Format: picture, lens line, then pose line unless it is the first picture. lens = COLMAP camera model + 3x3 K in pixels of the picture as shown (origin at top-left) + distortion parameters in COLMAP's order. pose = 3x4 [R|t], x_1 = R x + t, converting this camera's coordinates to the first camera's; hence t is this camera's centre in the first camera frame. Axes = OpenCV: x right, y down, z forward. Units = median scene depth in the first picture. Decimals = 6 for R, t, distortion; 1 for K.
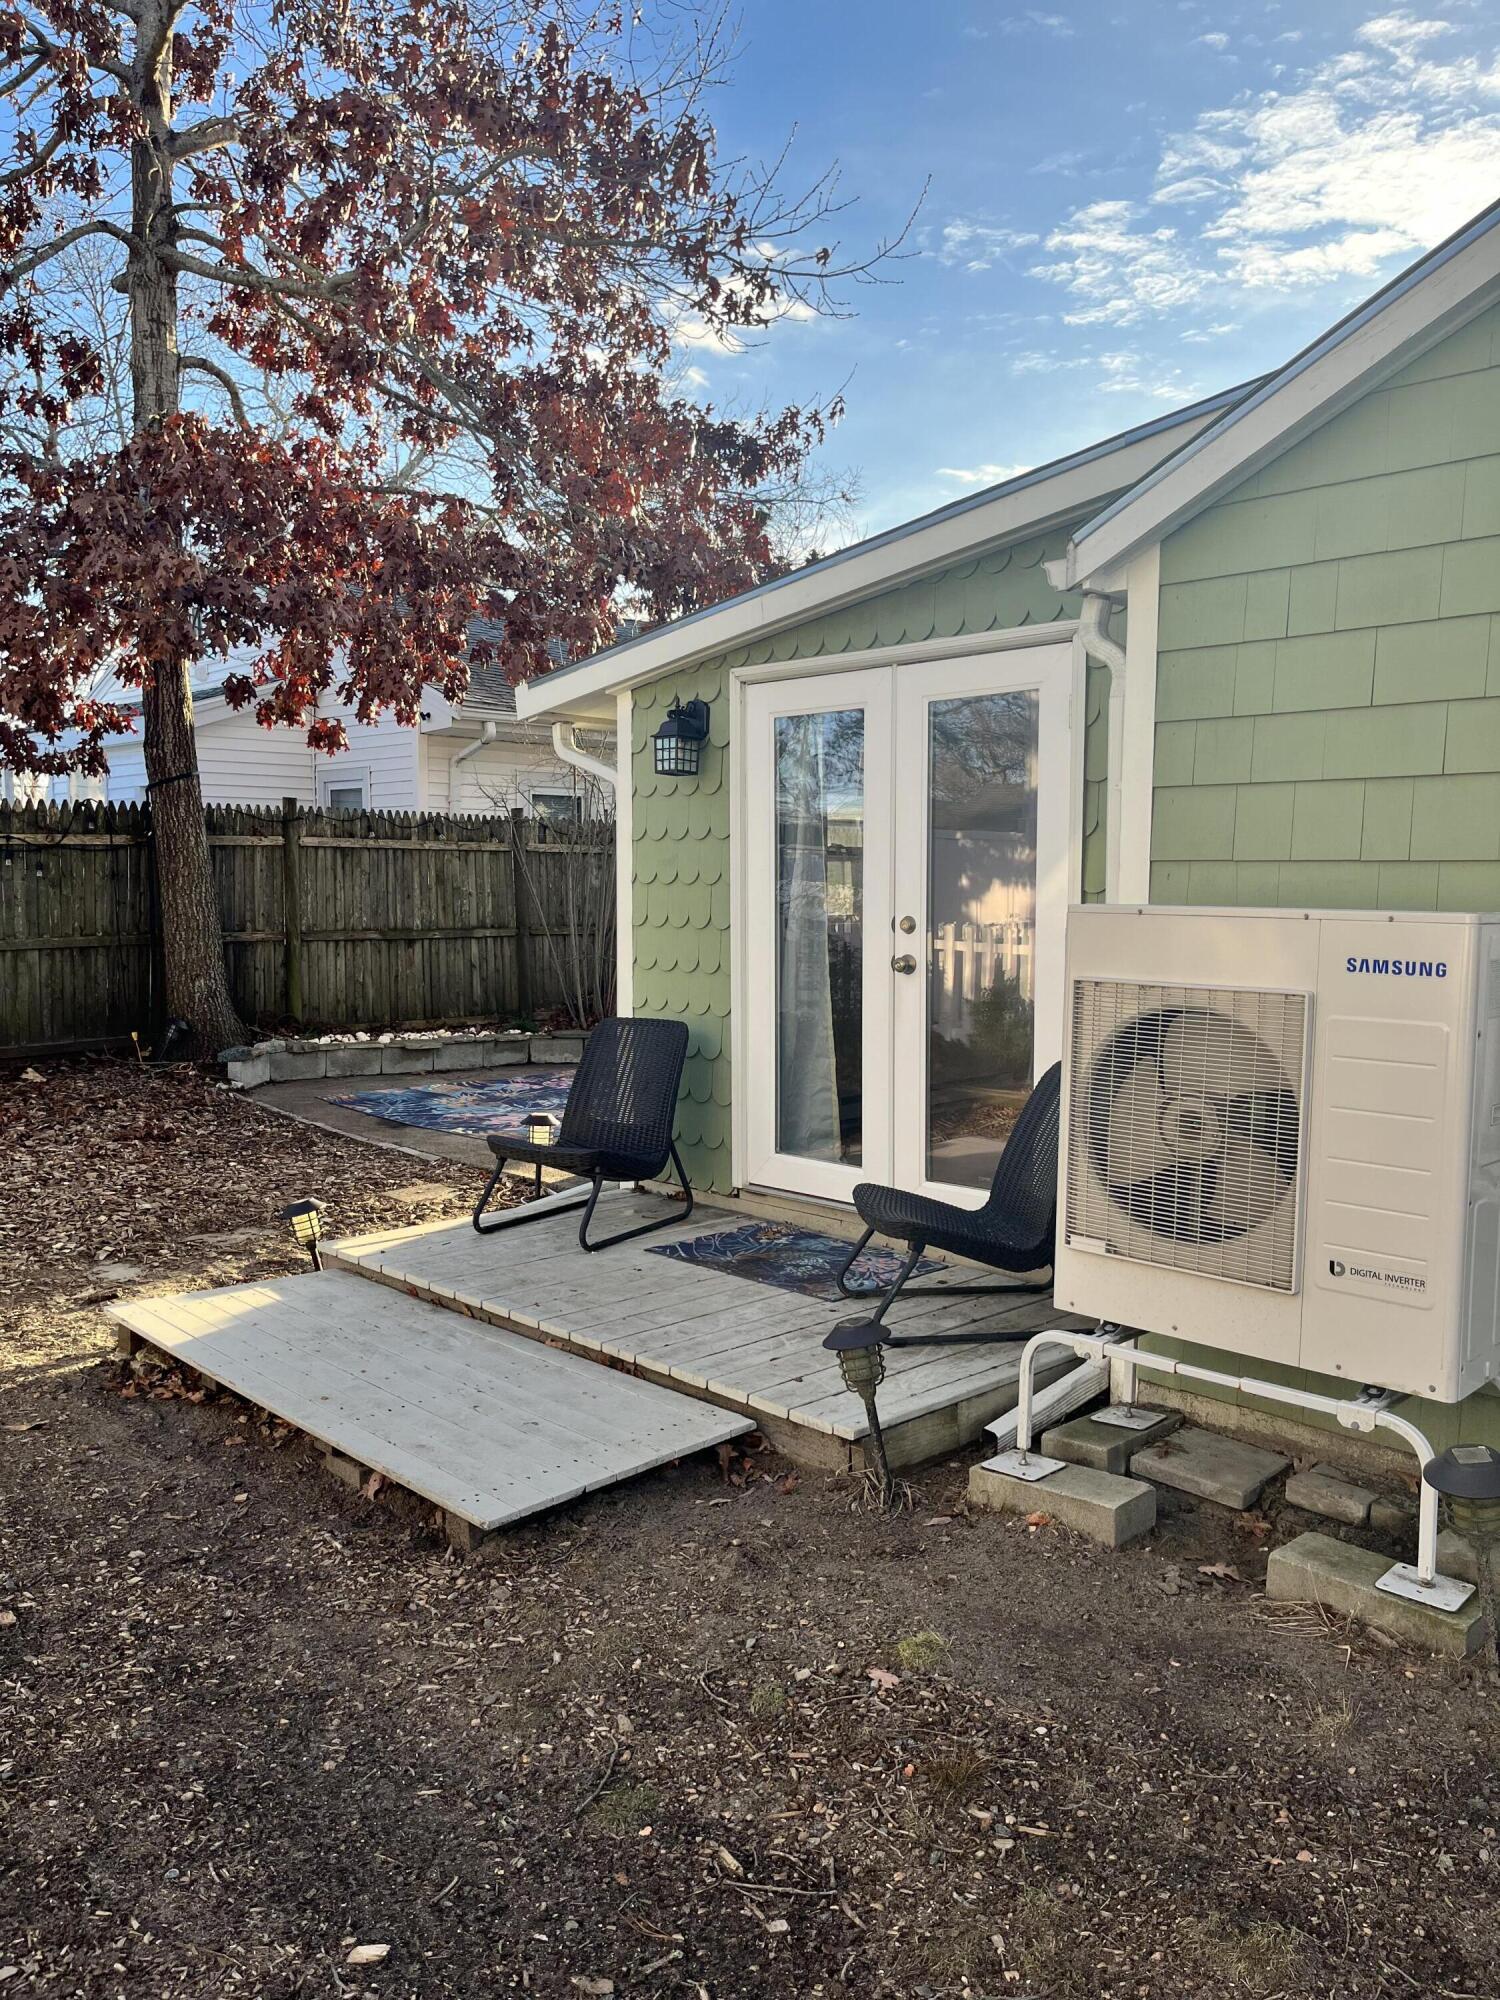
lens RADIAL K [[1513.3, 0, 755.7], [0, 1513.3, 991.4], [0, 0, 1]] dist [0.070213, -0.096694]
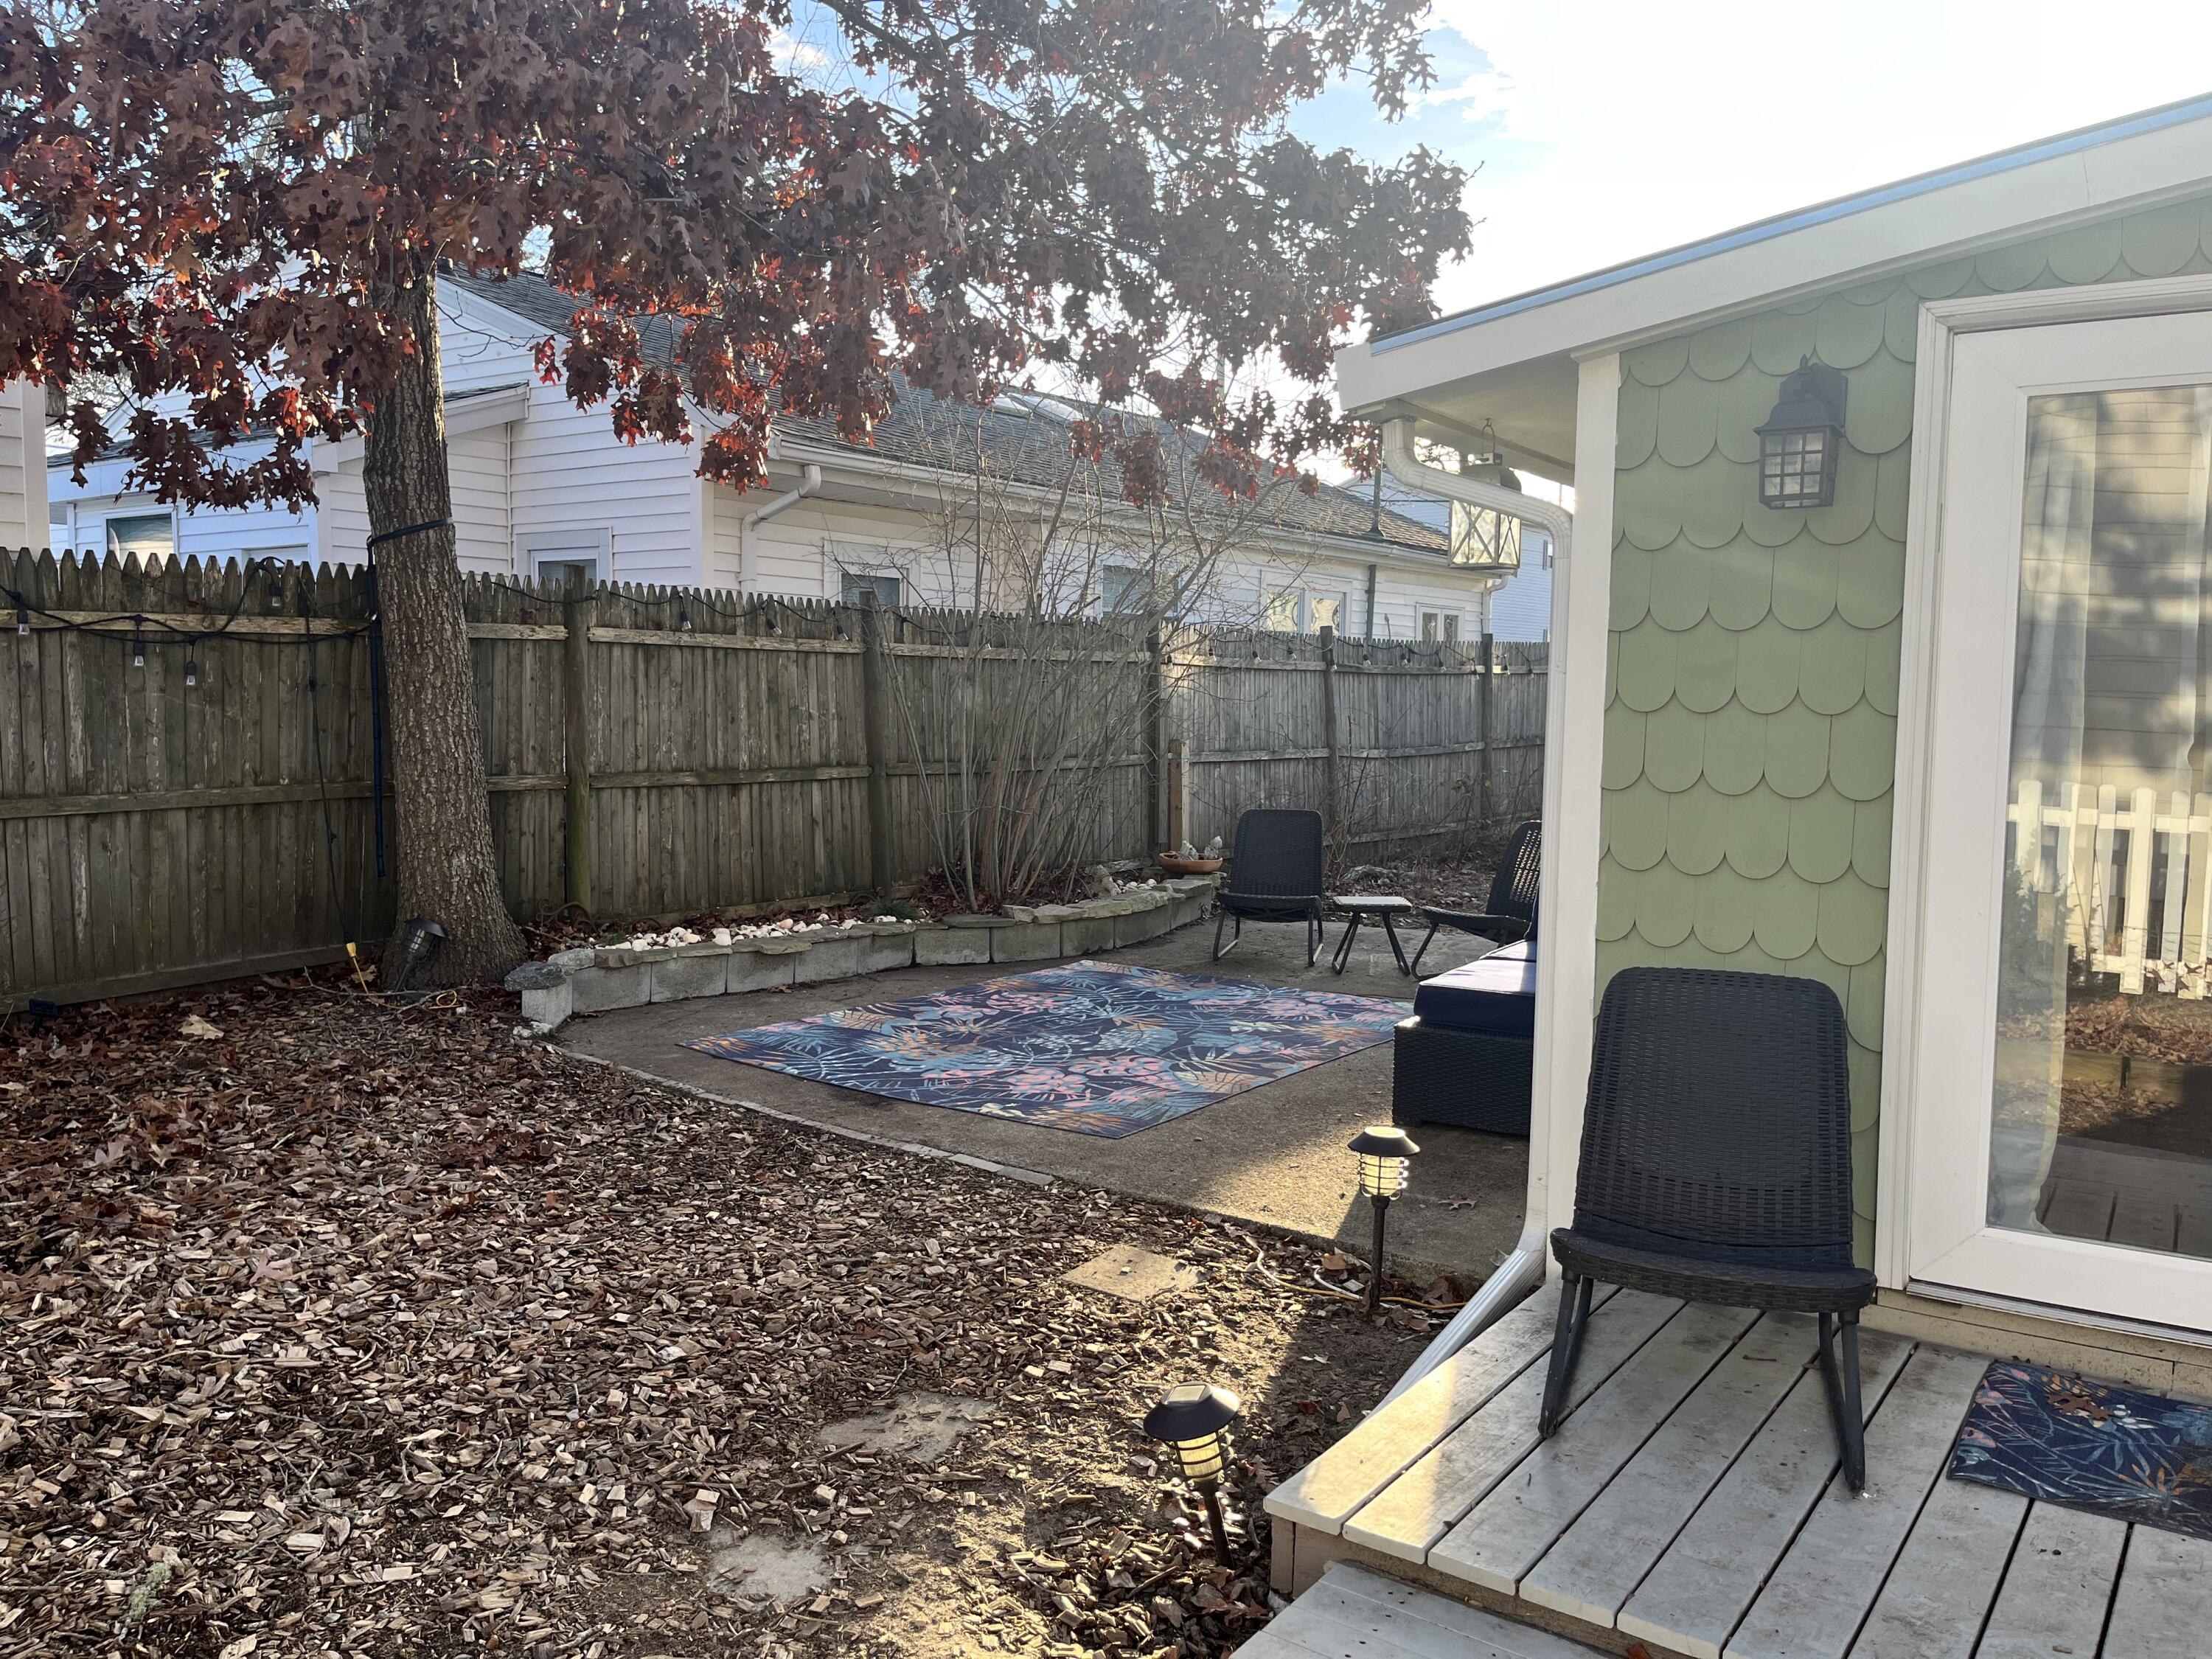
lens RADIAL K [[1673.7, 0, 1101.4], [0, 1673.7, 840.6], [0, 0, 1]] dist [0.070213, -0.096694]
pose [[0.982701, -0.007452, 0.185050, -0.237218], [0.004674, 0.999870, 0.015448, -0.023081], [-0.185141, -0.014316, 0.982608, 0.282164]]
